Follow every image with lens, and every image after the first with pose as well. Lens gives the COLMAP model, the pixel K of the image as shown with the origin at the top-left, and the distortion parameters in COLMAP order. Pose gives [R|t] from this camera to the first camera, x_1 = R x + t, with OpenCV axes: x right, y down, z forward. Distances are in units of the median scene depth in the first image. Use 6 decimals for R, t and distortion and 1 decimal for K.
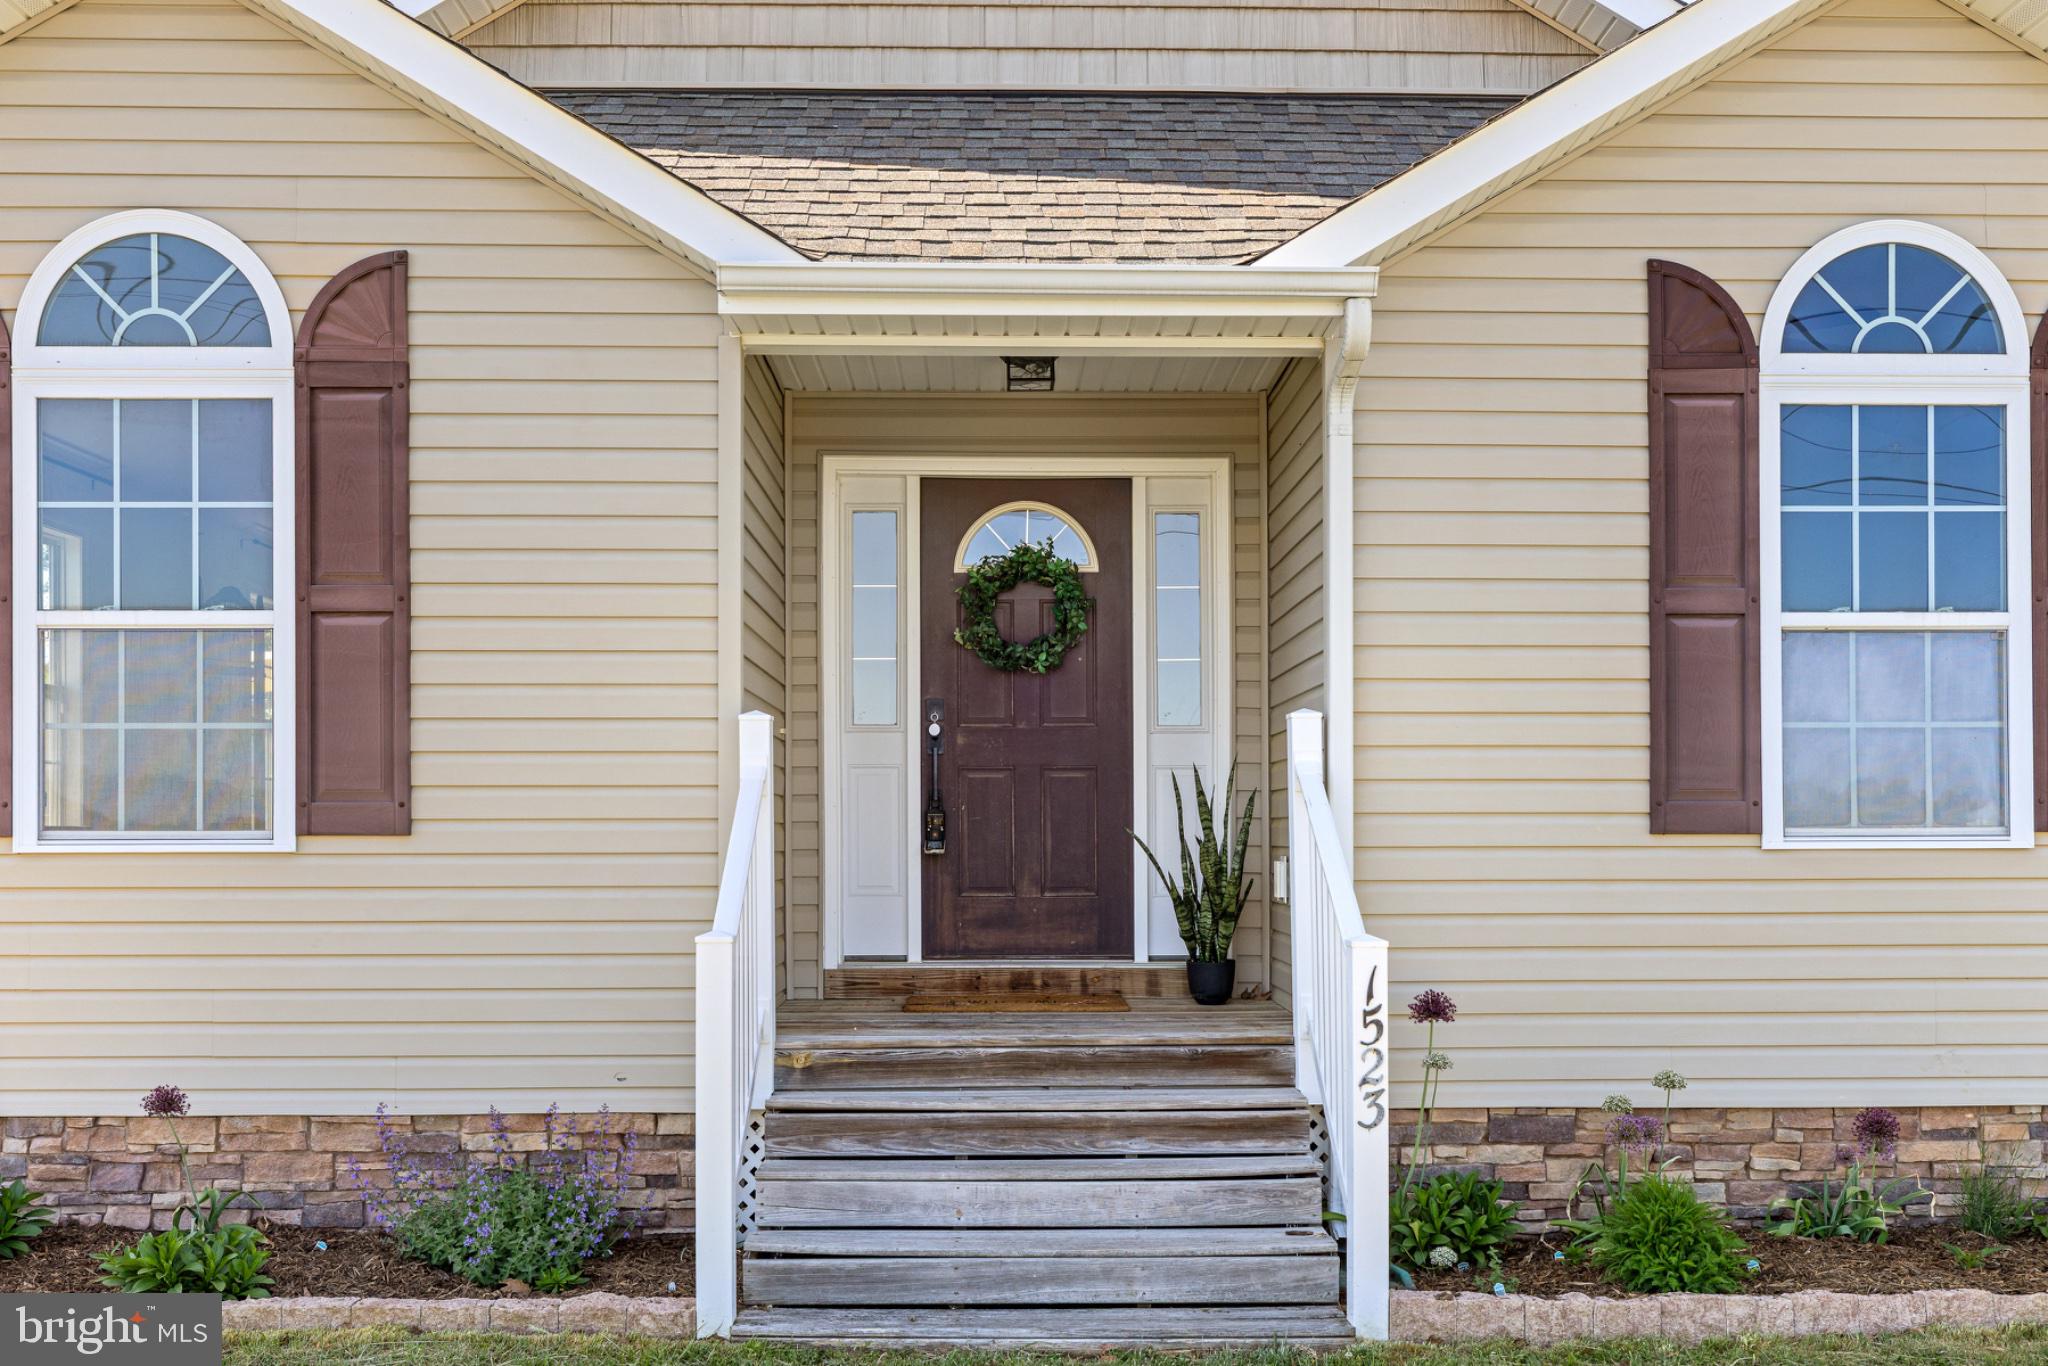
lens RADIAL K [[2036.8, 0, 1071.8], [0, 2036.8, 812.2], [0, 0, 1]] dist [0.004626, 0.000000]
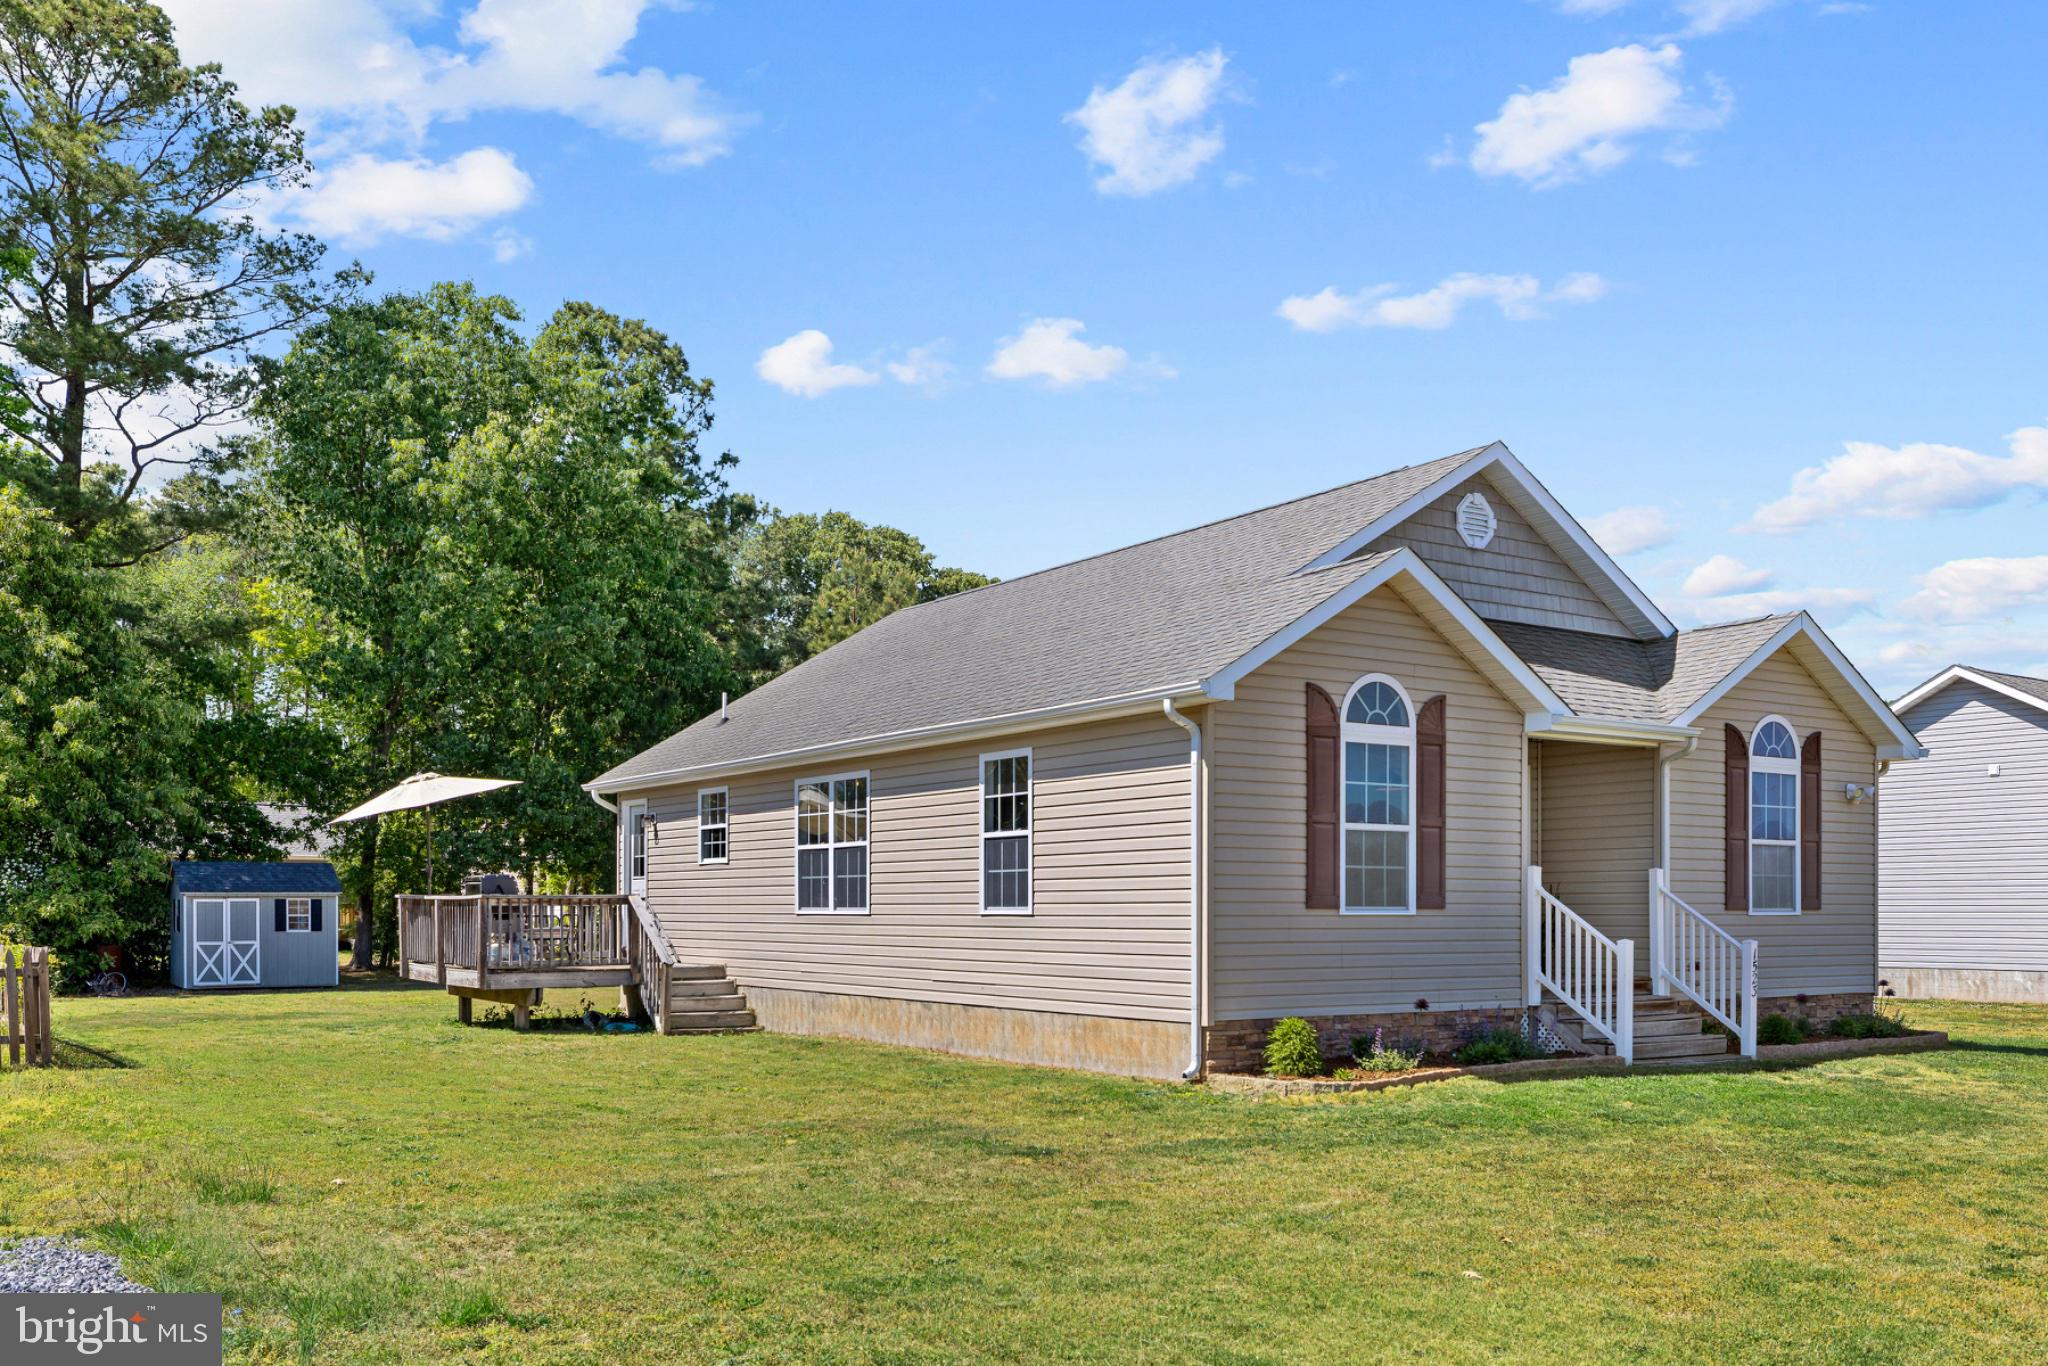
lens RADIAL K [[1750.7, 0, 1045.7], [0, 1750.7, 915.2], [0, 0, 1]] dist [-0.000037, -0.006010]
pose [[0.845105, 0.001477, 0.534598, -2.021302], [-0.006246, 0.999955, 0.007112, 0.006702], [-0.534564, -0.009349, 0.845076, -0.695007]]
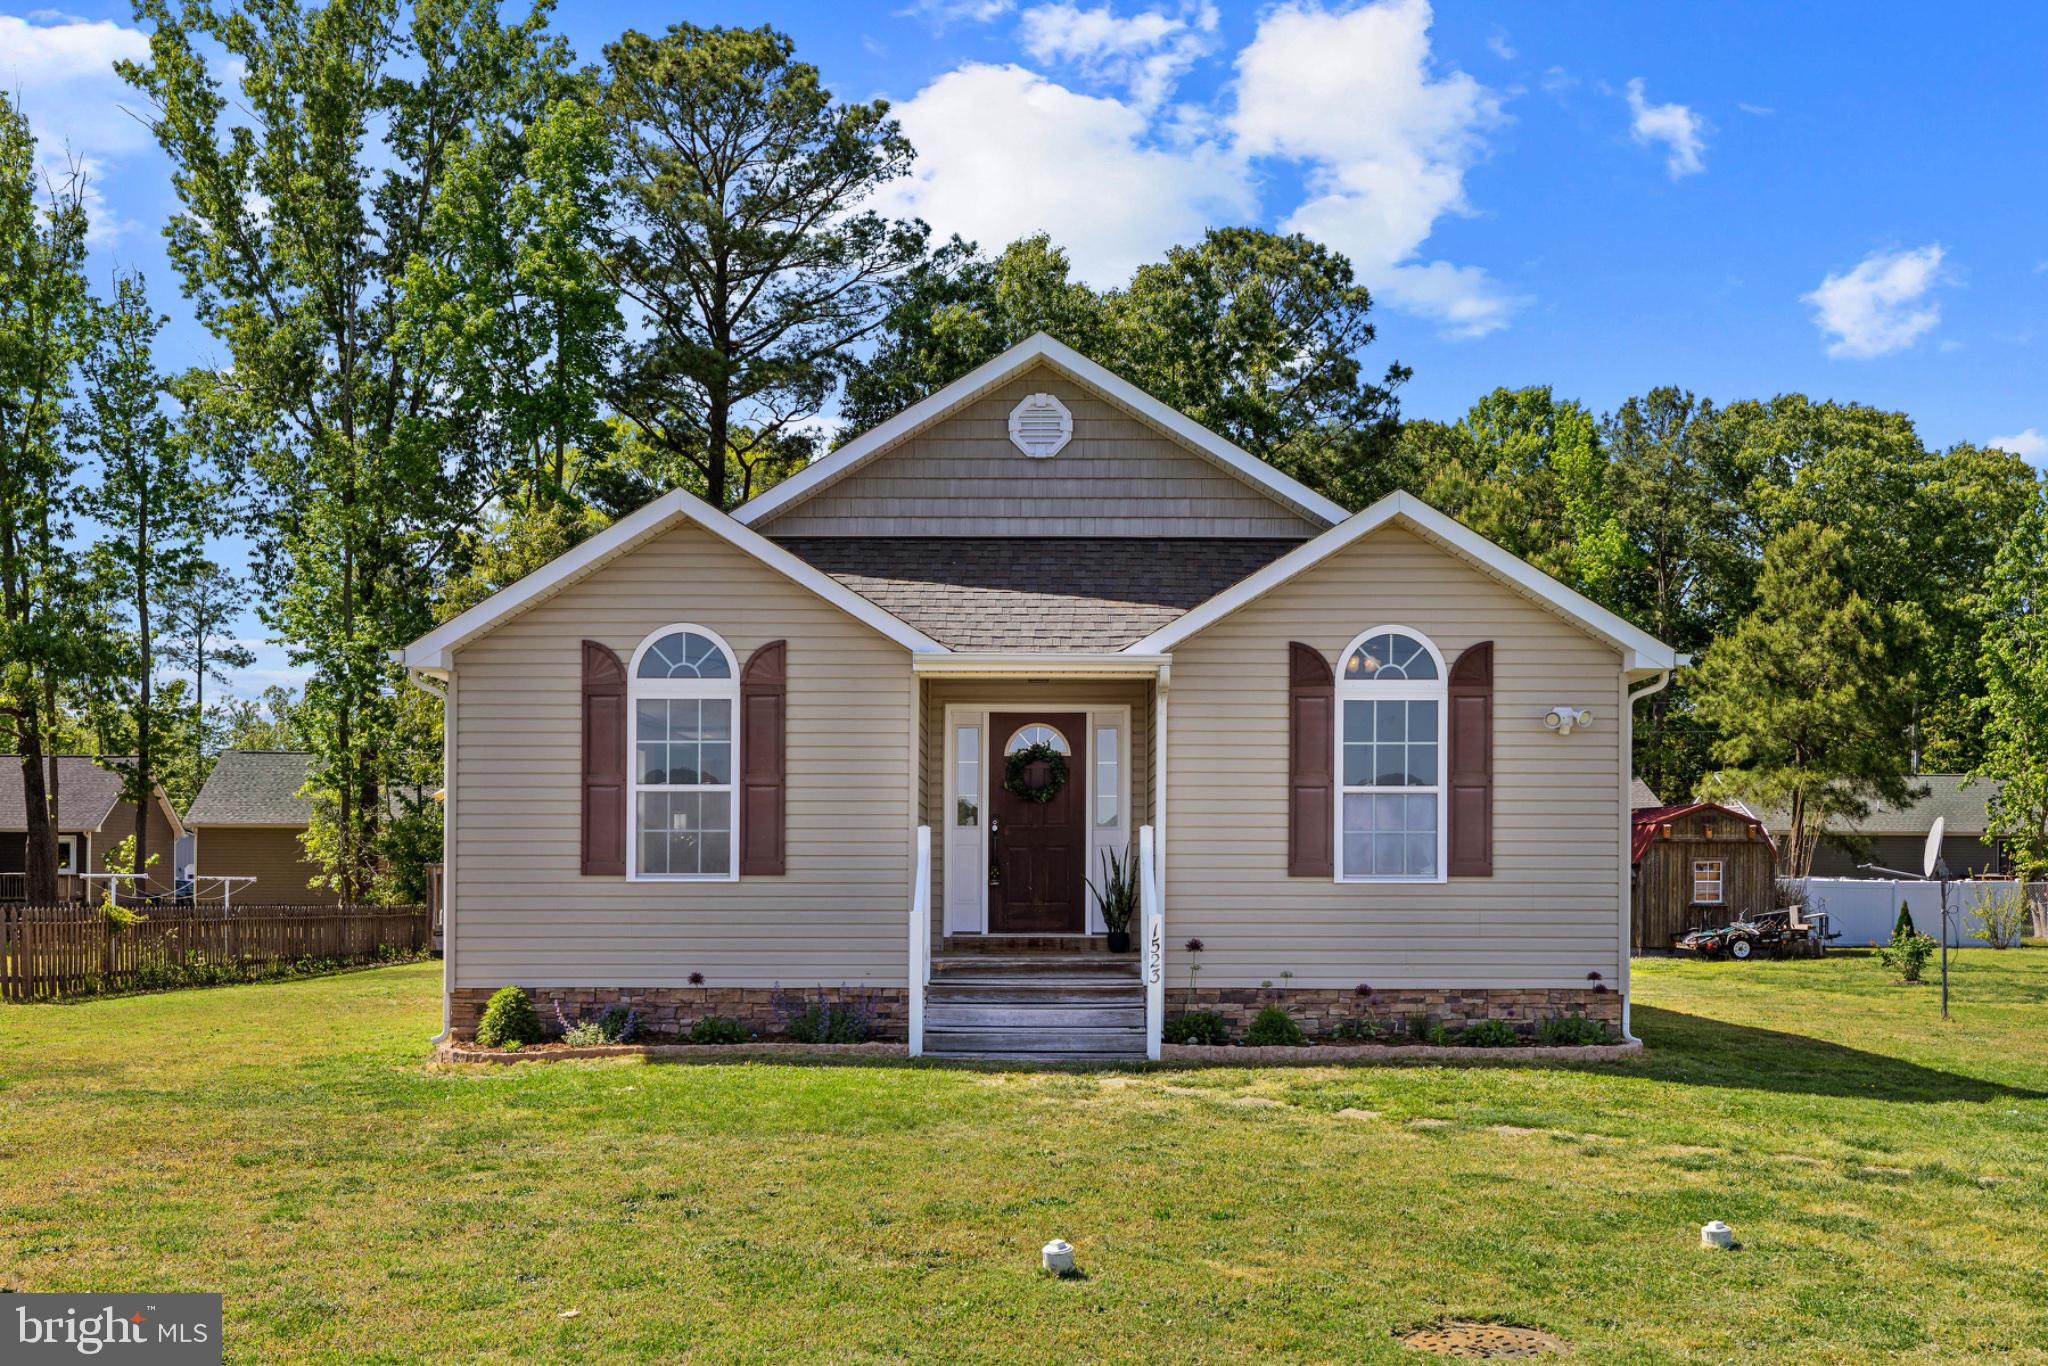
lens RADIAL K [[2036.8, 0, 1064.4], [0, 2036.8, 851.4], [0, 0, 1]] dist [0.004626, 0.000000]
pose [[0.999582, 0.004300, -0.028600, 0.085700], [-0.004428, 0.999980, -0.004428, -0.007678], [0.028581, 0.004553, 0.999581, -1.463999]]
